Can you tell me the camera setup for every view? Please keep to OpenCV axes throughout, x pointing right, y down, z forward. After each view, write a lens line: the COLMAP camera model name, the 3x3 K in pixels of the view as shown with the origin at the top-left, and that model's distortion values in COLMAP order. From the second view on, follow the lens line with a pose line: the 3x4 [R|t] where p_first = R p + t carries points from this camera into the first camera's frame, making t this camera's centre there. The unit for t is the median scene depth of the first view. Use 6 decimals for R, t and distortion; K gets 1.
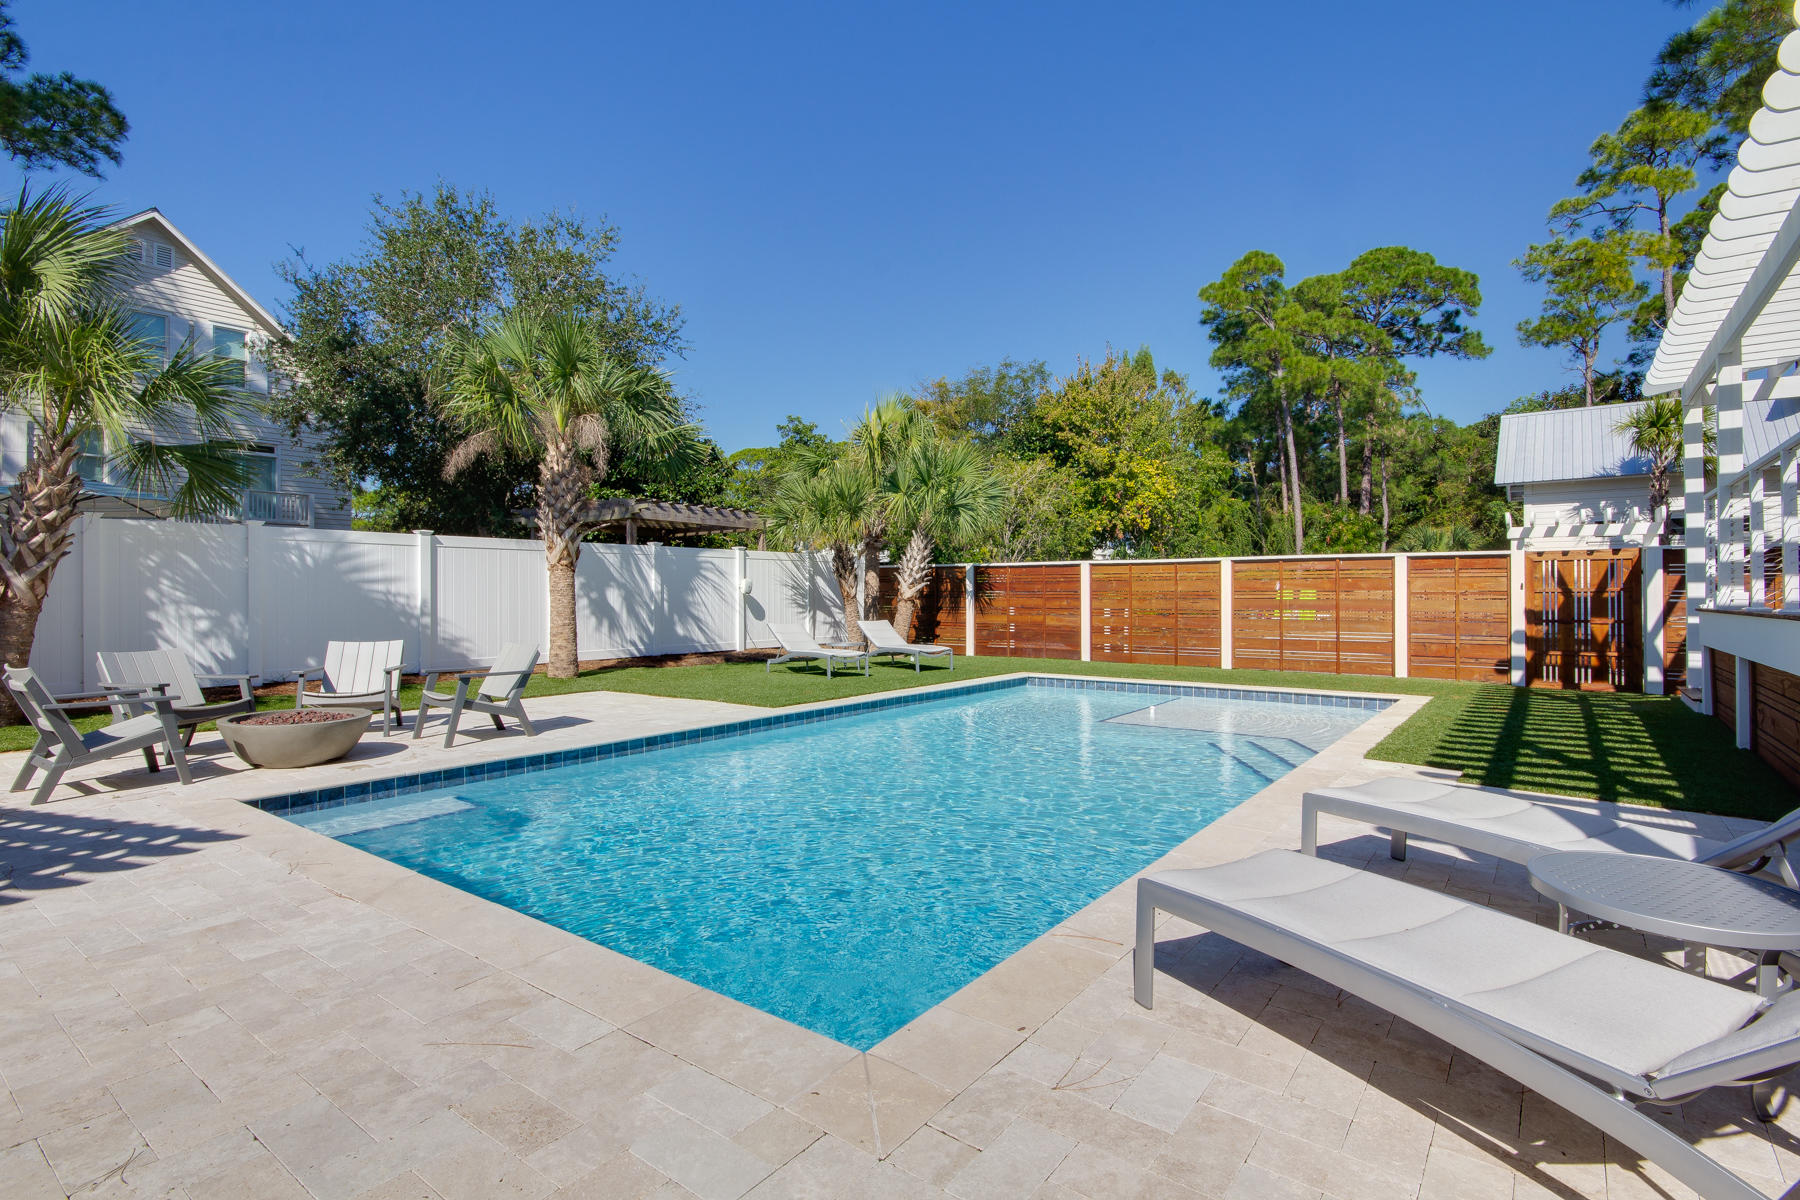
lens RADIAL K [[835.3, 0, 901.9], [0, 835.3, 591.6], [0, 0, 1]] dist [-0.003556, -0.000417]
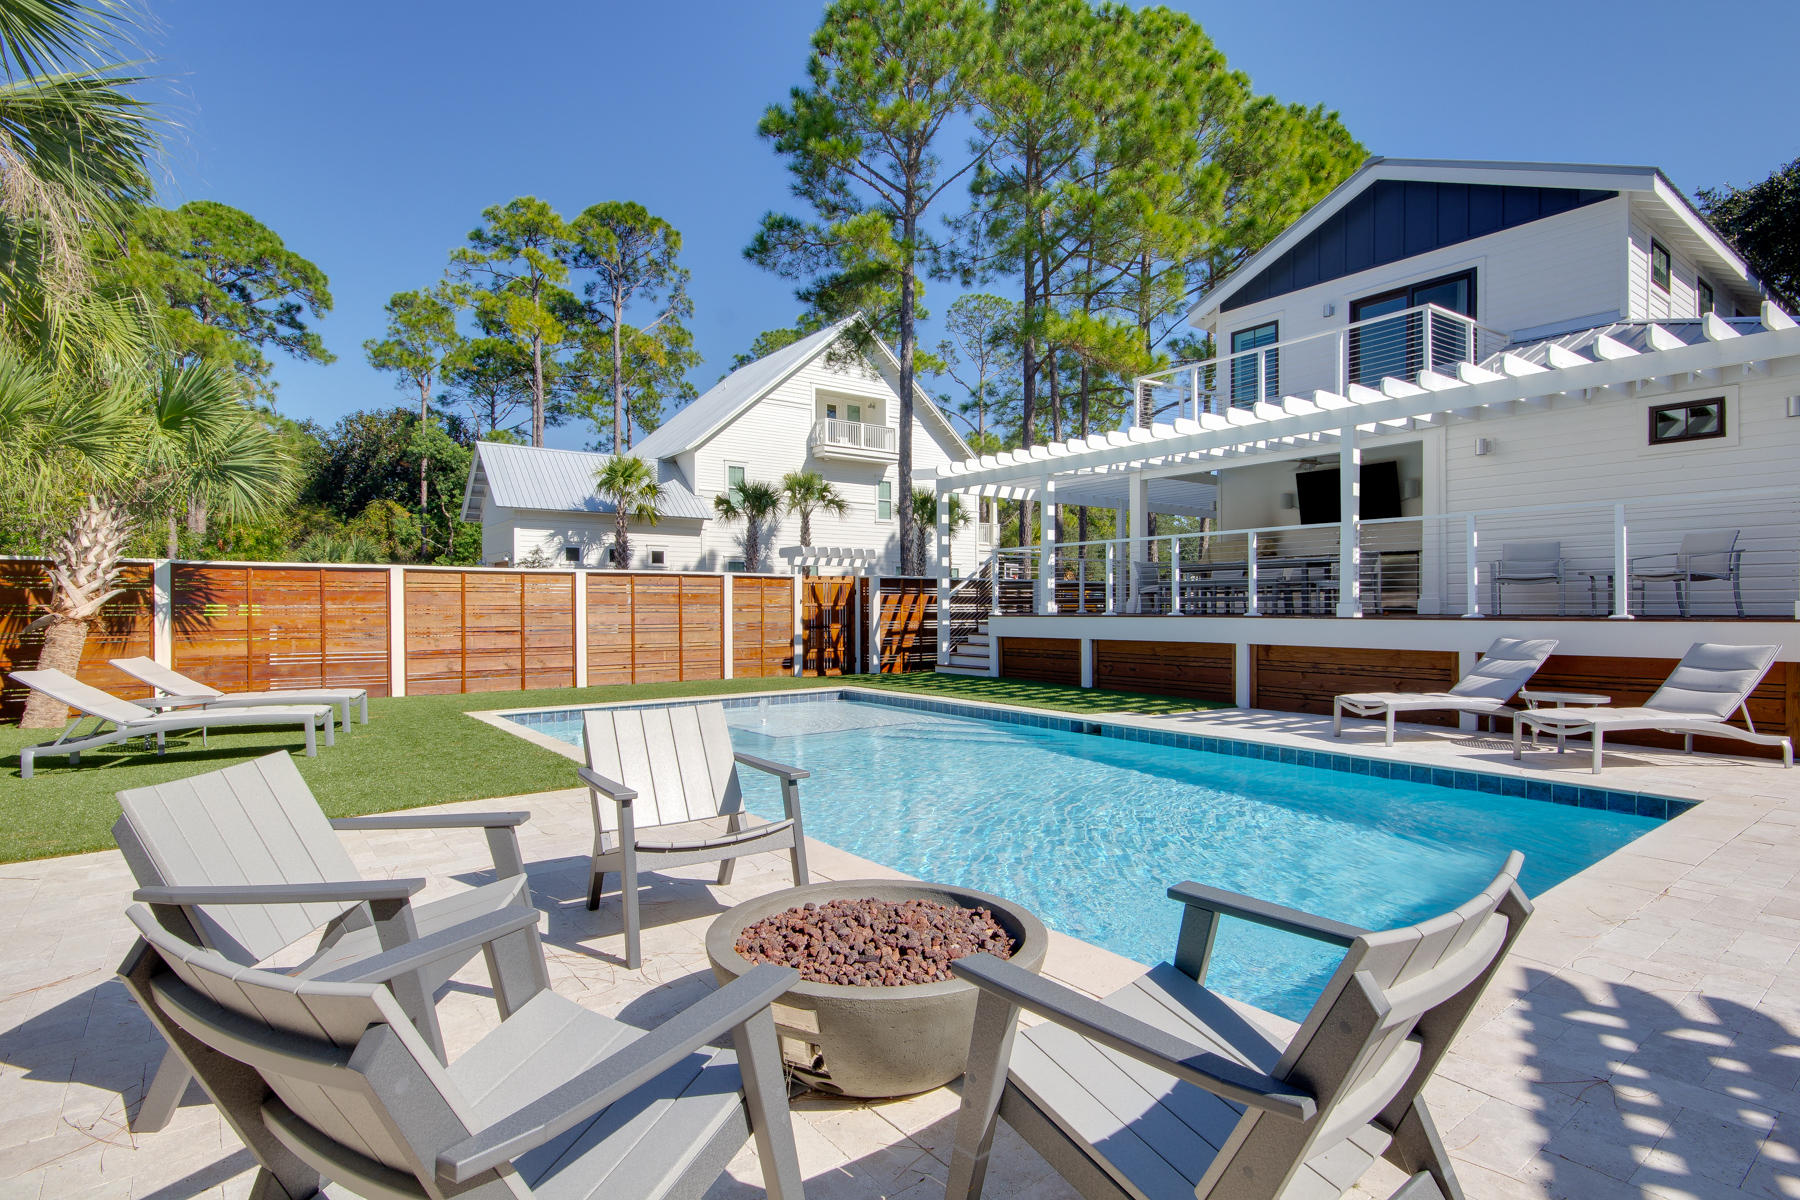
lens RADIAL K [[885.0, 0, 901.2], [0, 885.0, 607.5], [0, 0, 1]] dist [-0.000761, -0.000345]
pose [[0.259871, -0.001253, 0.965642, -0.284035], [0.001460, 0.999999, 0.000904, 0.001060], [-0.965642, 0.001175, 0.259873, 0.233475]]
